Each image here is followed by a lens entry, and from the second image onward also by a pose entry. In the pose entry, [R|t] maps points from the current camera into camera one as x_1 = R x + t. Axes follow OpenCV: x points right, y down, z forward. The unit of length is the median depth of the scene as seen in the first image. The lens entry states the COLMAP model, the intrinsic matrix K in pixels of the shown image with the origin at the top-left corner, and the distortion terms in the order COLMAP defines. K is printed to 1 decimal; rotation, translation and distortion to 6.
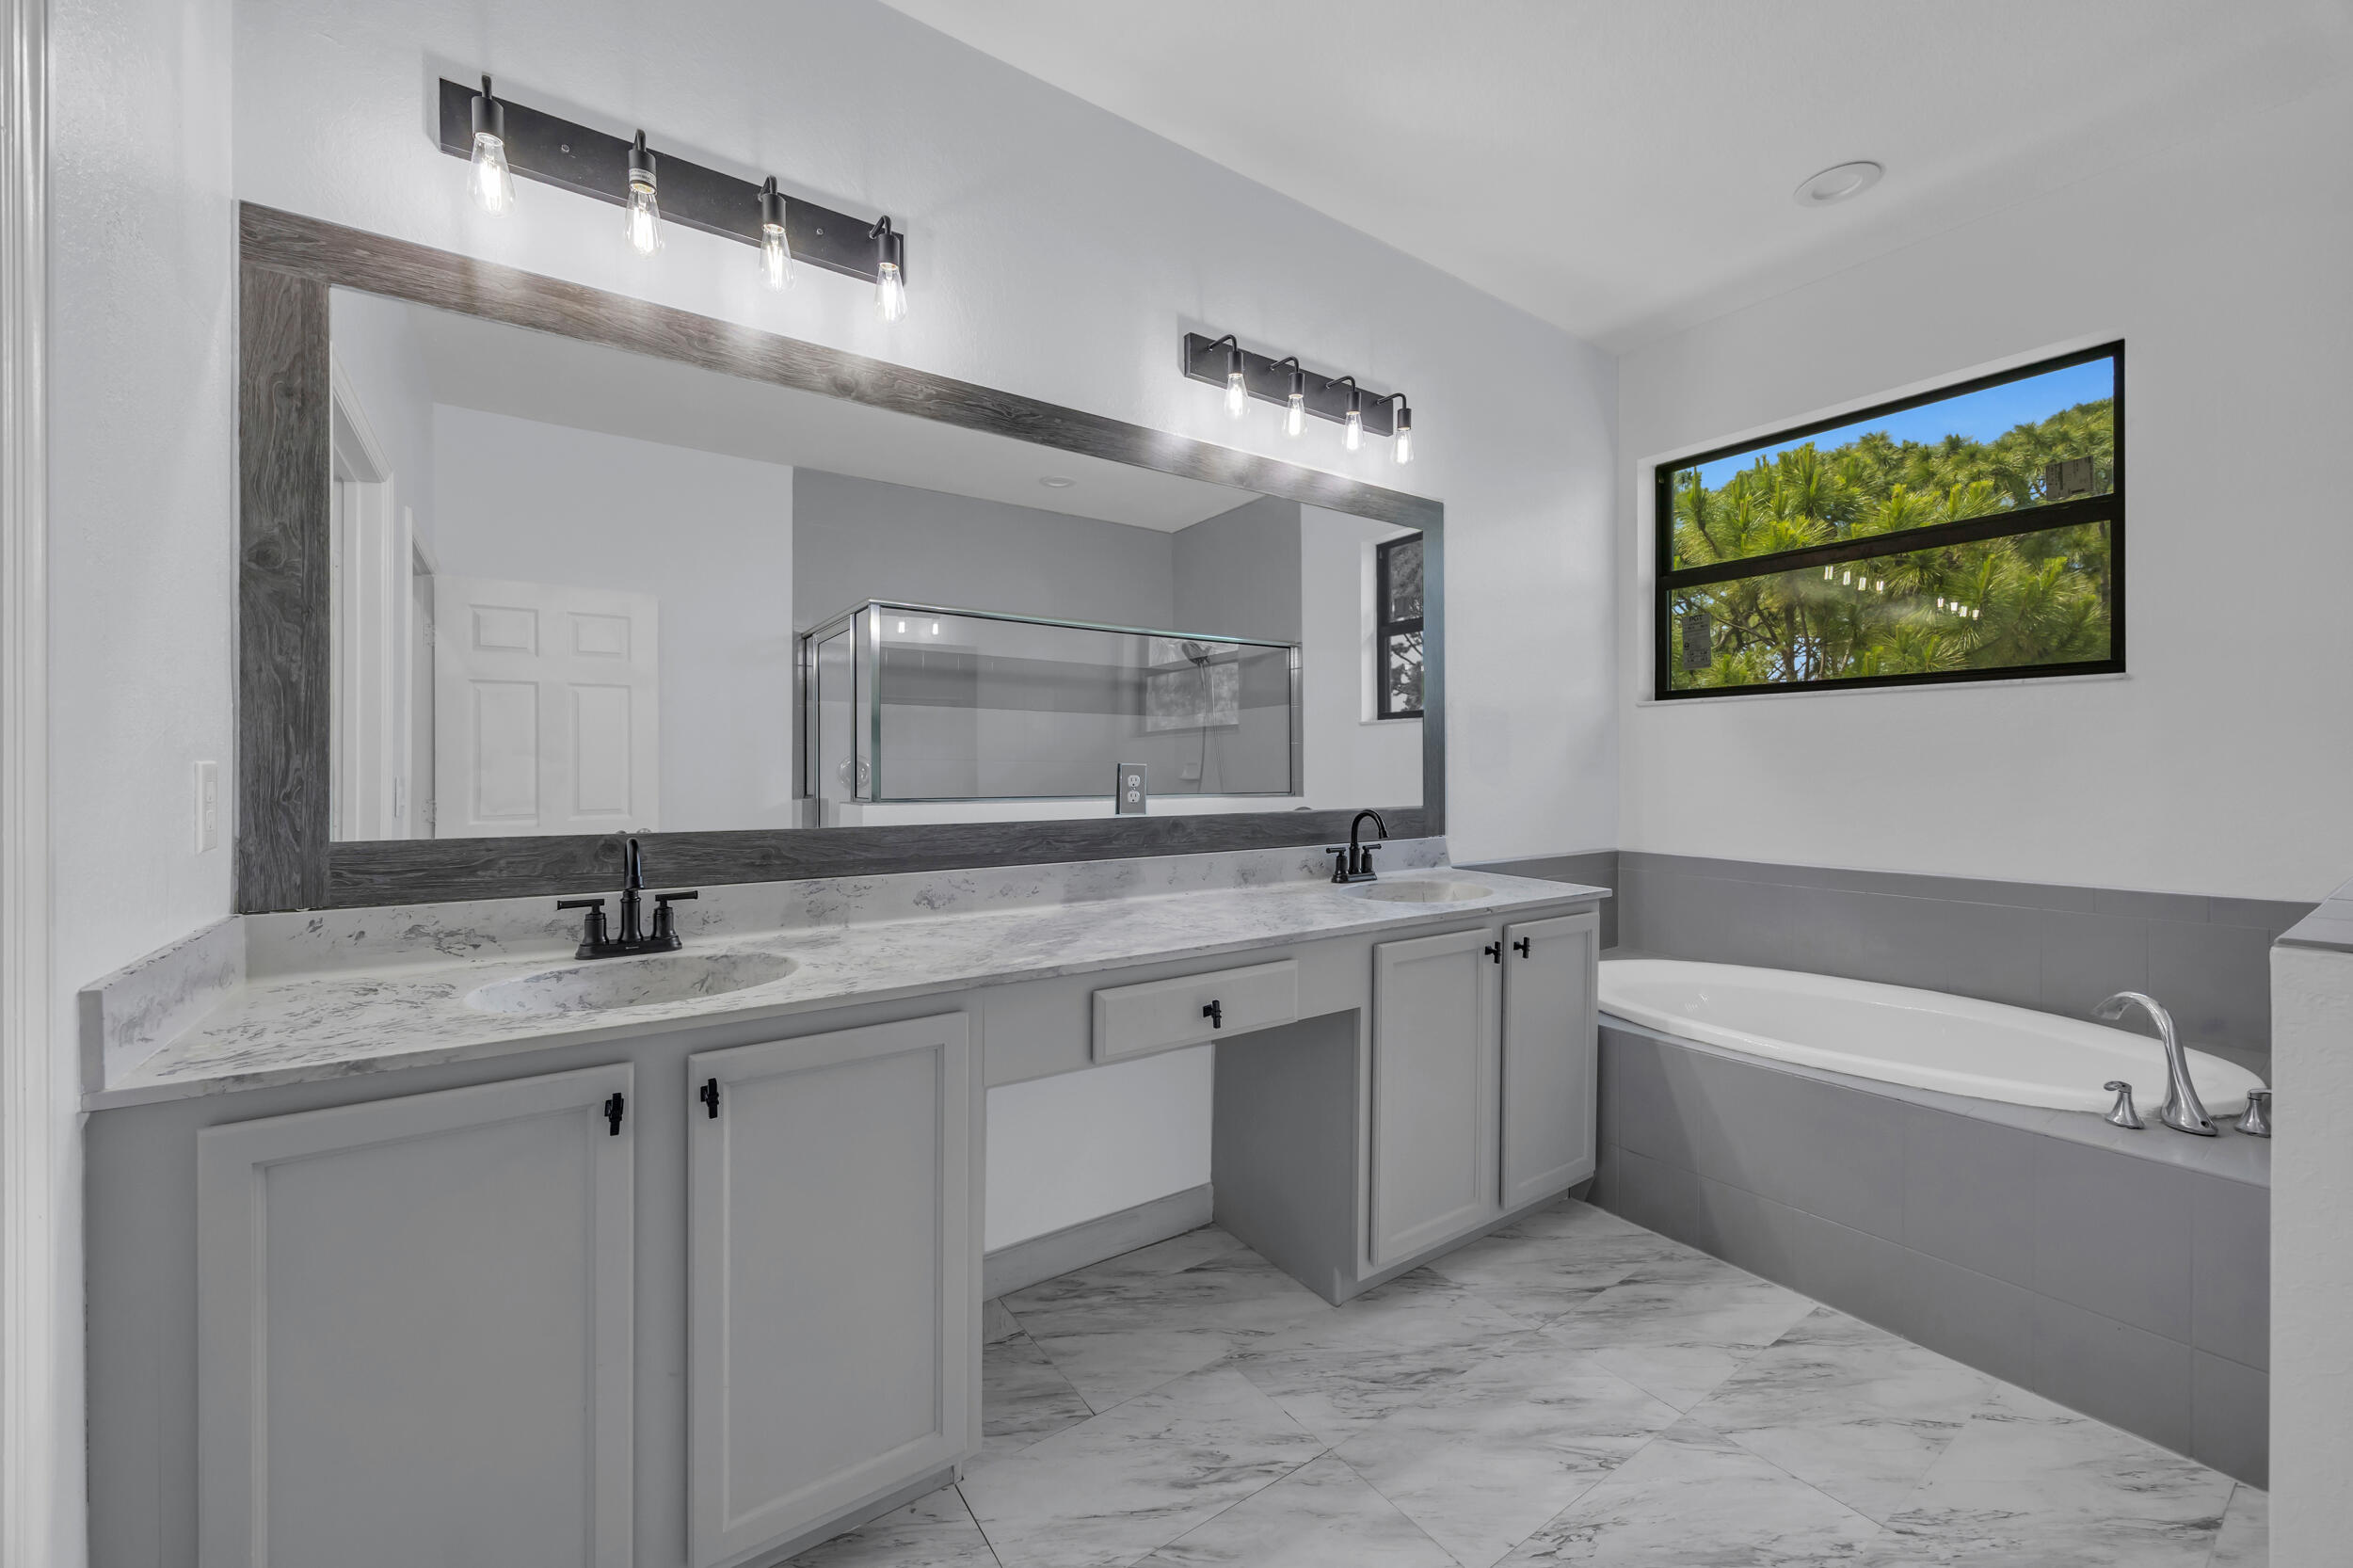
lens RADIAL K [[921.9, 0, 1170.1], [0, 921.9, 769.0], [0, 0, 1]] dist [0.008748, 0.000102]
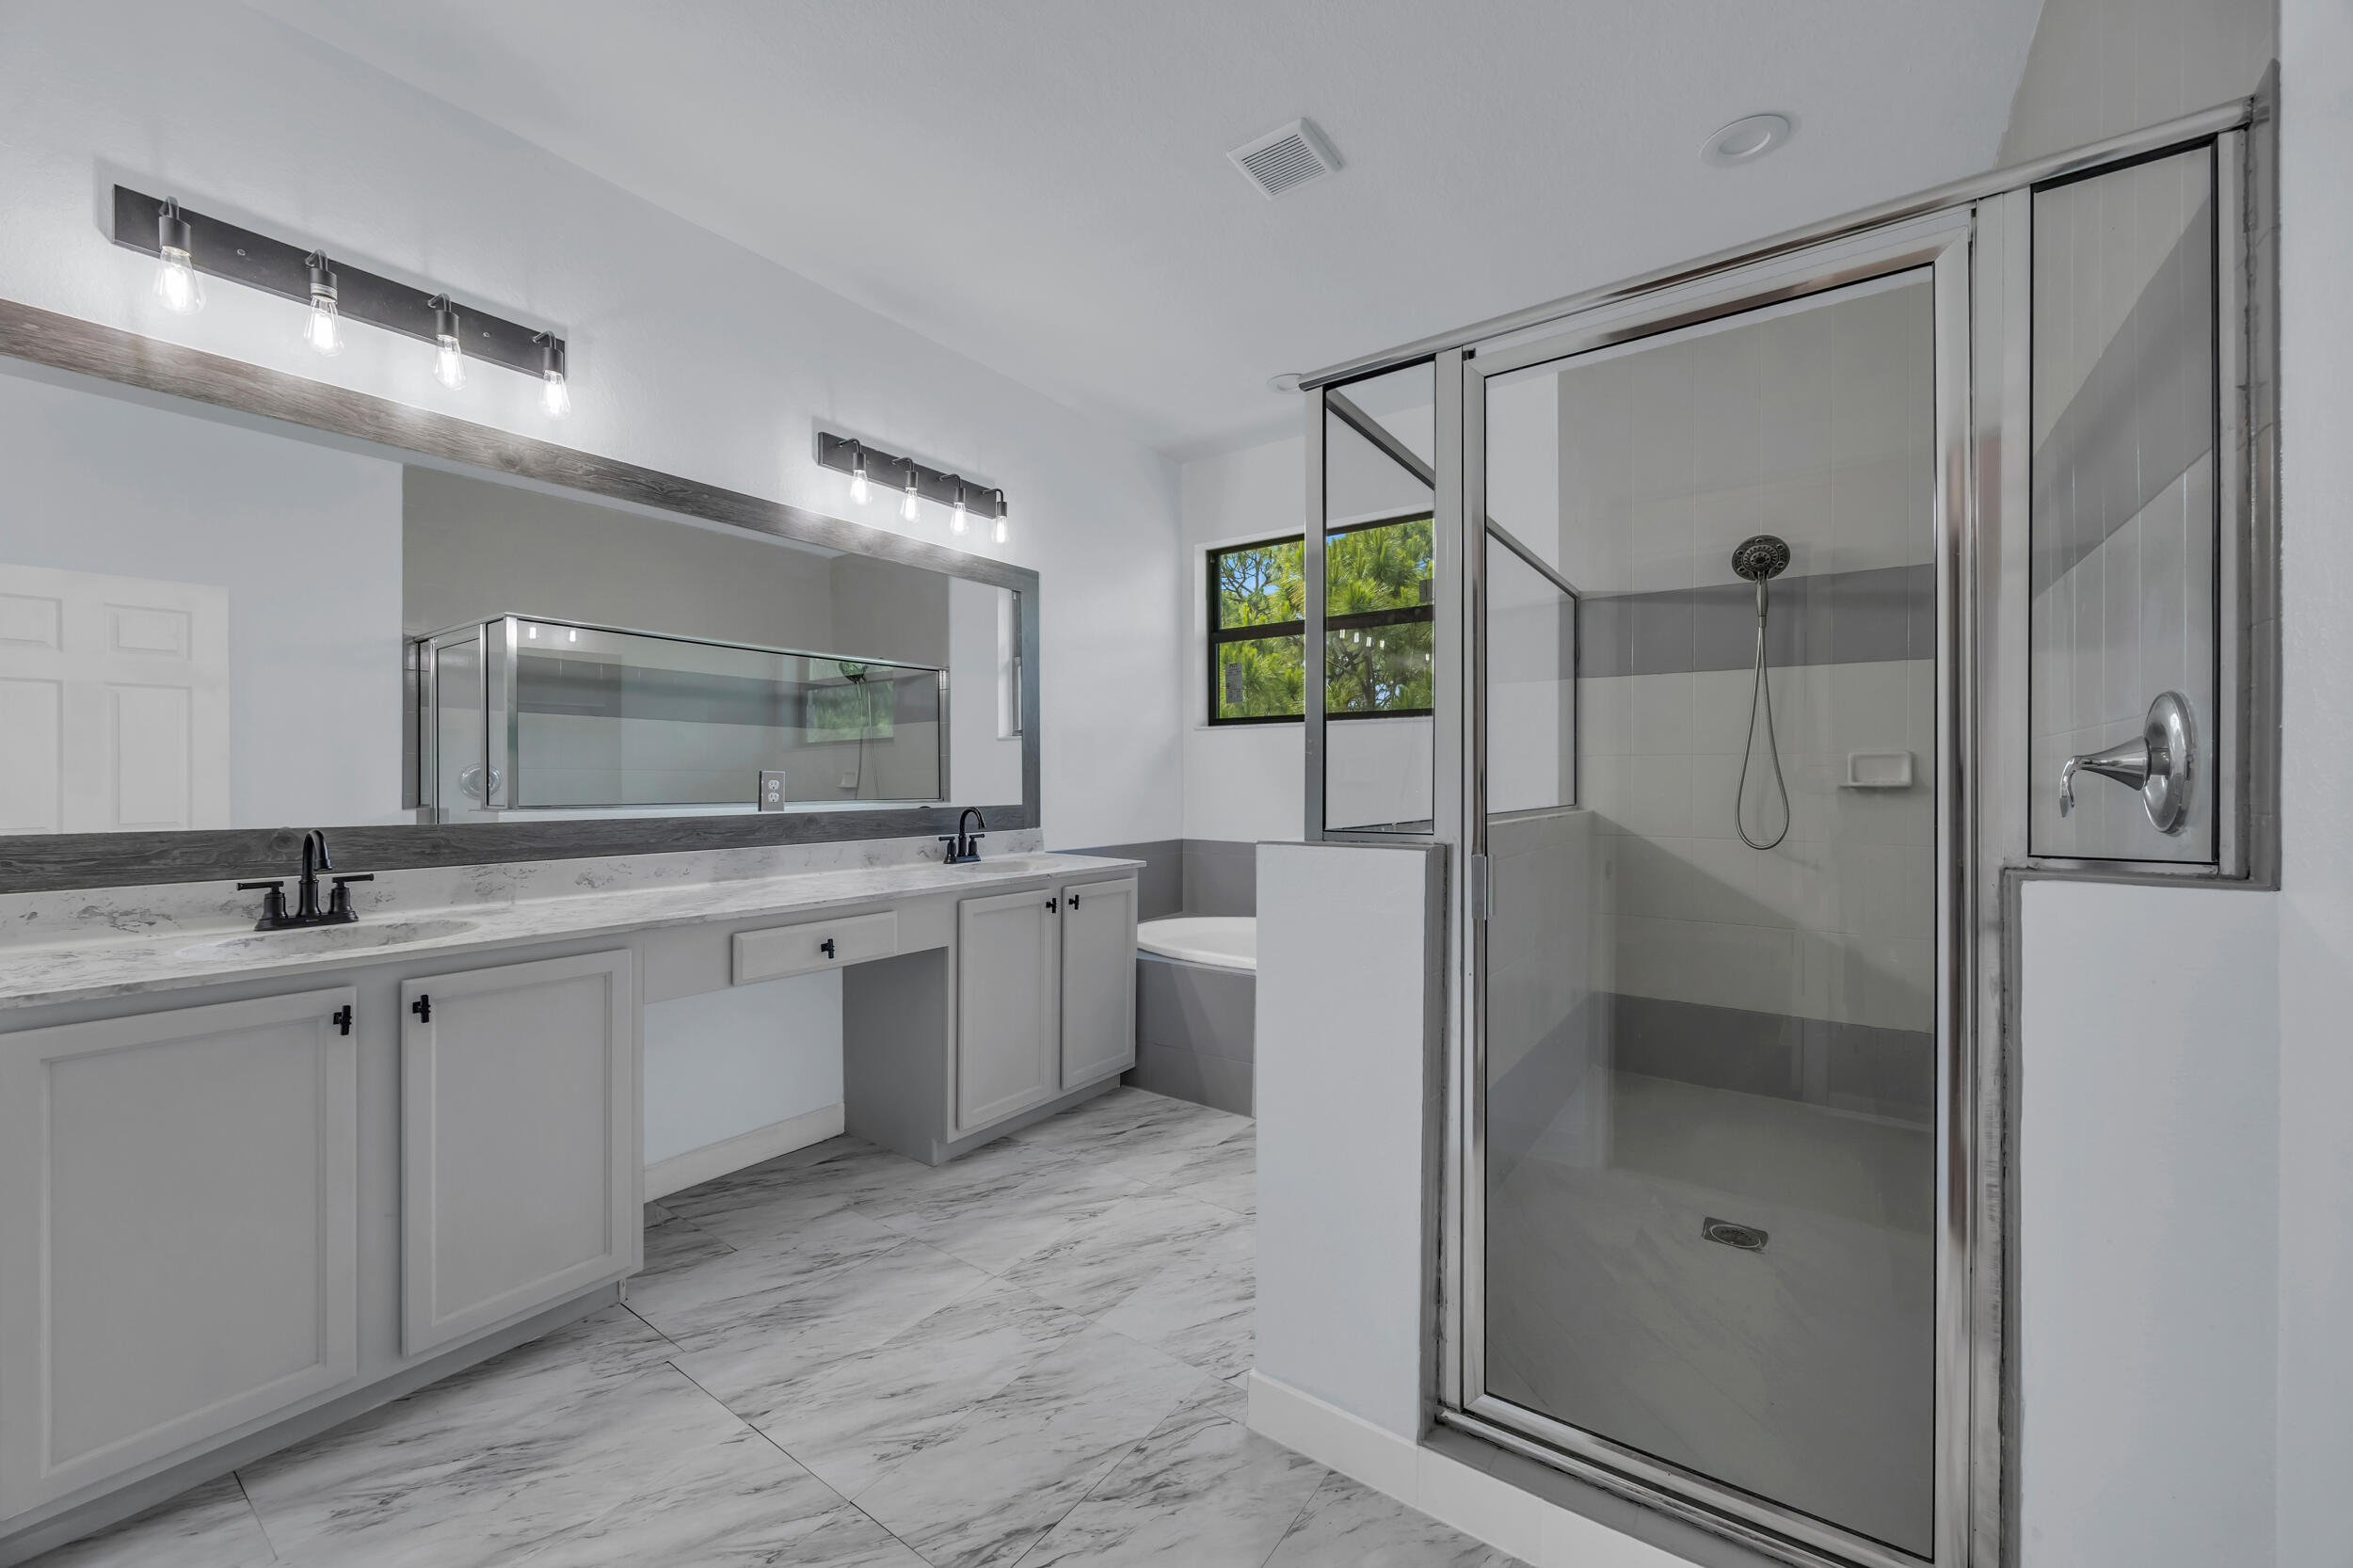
lens RADIAL K [[907.2, 0, 1178.8], [0, 907.2, 782.9], [0, 0, 1]] dist [-0.001315, 0.000023]
pose [[0.938996, -0.001858, 0.343924, 0.060810], [0.000947, 0.999996, 0.002817, 0.008080], [-0.343928, -0.002319, 0.938993, -0.397903]]
